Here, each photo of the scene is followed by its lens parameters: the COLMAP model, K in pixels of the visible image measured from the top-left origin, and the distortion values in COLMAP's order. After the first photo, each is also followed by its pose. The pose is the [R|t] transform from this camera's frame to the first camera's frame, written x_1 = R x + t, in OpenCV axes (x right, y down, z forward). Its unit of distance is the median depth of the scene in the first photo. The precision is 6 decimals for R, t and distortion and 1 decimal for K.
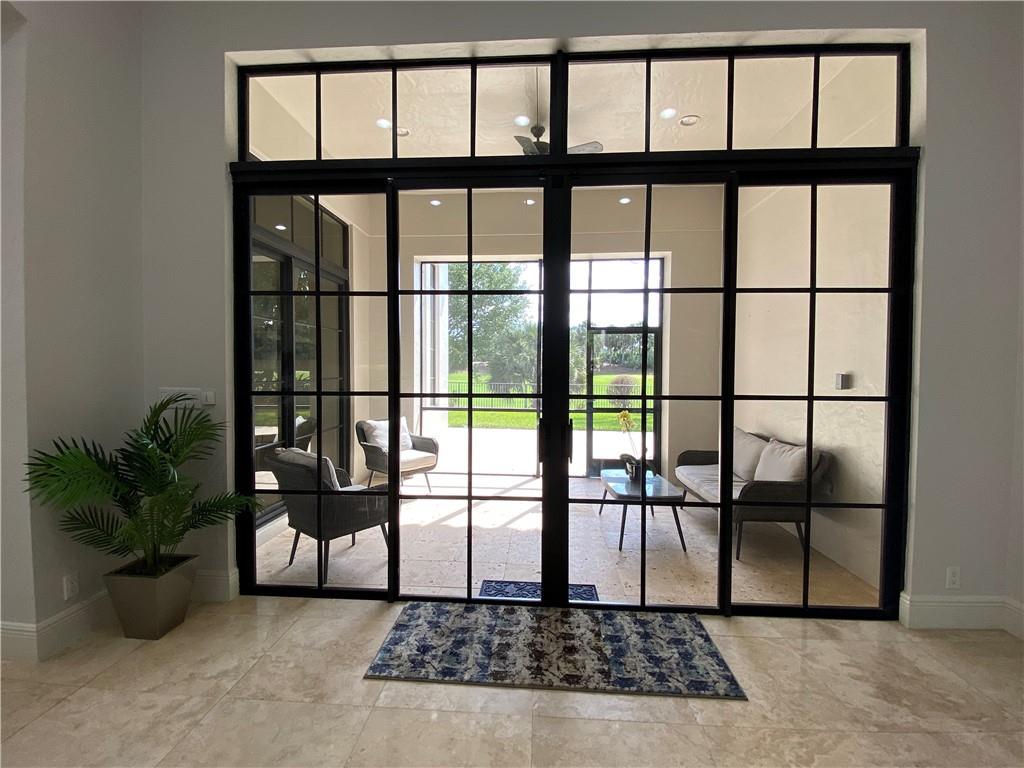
lens RADIAL K [[467.2, 0, 514.3], [0, 467.2, 390.3], [0, 0, 1]] dist [-0.000862, -0.000173]
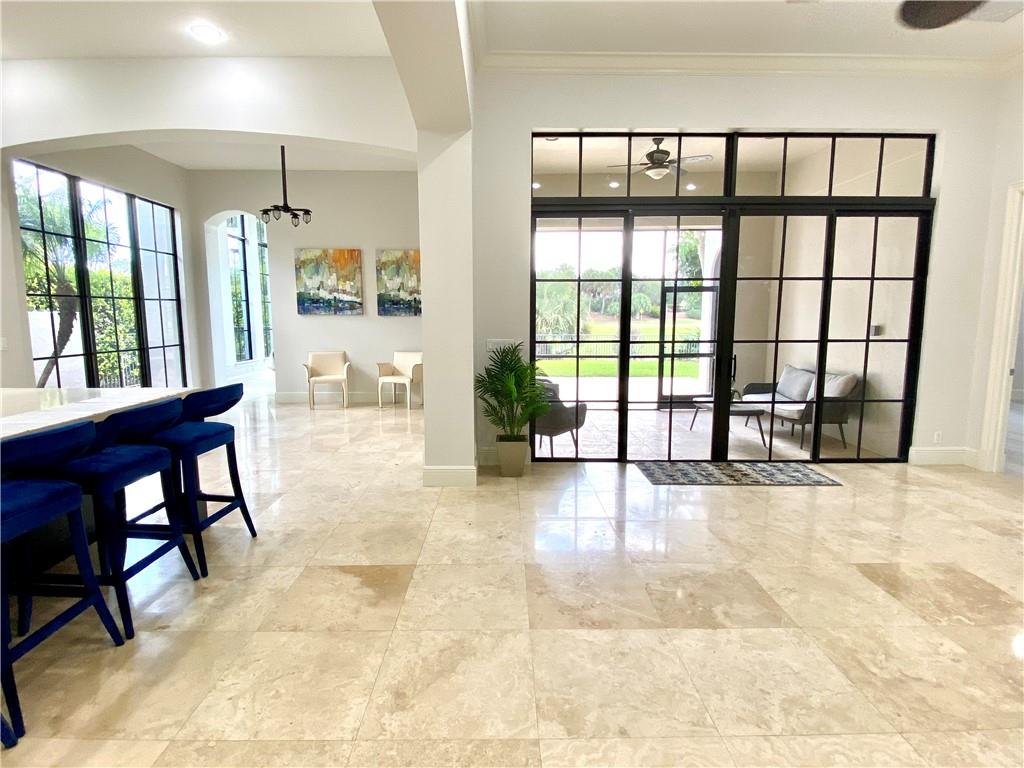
lens RADIAL K [[507.8, 0, 512.0], [0, 507.8, 384.0], [0, 0, 1]] dist [0.001024, -0.000124]
pose [[0.997581, -0.011910, 0.068484, -0.867014], [0.006331, 0.996685, 0.081110, 0.017612], [-0.069222, -0.080480, 0.994350, -0.856569]]
